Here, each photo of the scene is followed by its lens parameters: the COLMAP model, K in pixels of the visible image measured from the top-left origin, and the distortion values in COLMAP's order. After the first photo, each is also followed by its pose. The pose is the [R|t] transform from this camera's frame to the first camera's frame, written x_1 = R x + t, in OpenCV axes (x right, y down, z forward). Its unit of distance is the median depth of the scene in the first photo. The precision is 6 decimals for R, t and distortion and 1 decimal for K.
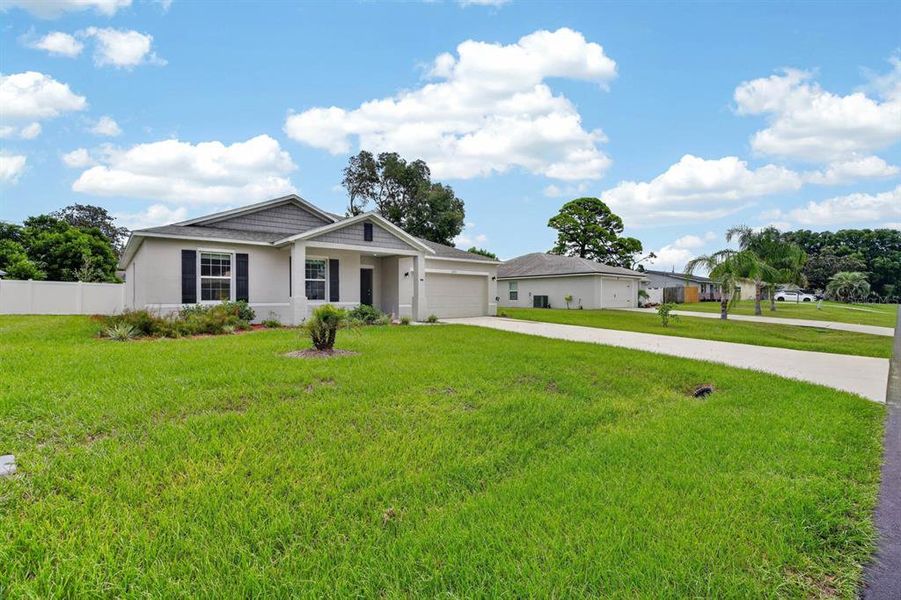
lens RADIAL K [[400.2, 0, 450.5], [0, 400.2, 300.0], [0, 0, 1]] dist [-0.007586, -0.000013]
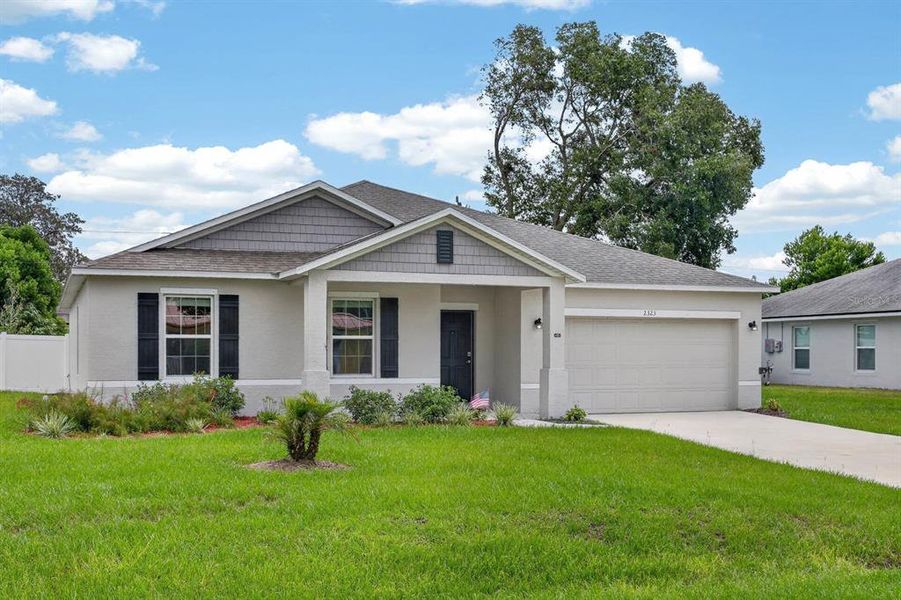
lens RADIAL K [[1041.1, 0, 447.4], [0, 1041.1, 358.0], [0, 0, 1]] dist [-0.005680, -0.032900]
pose [[0.941357, 0.007167, -0.337335, 0.254410], [-0.006505, 0.999974, 0.003092, -0.027355], [0.337348, -0.000716, 0.941380, -0.280075]]
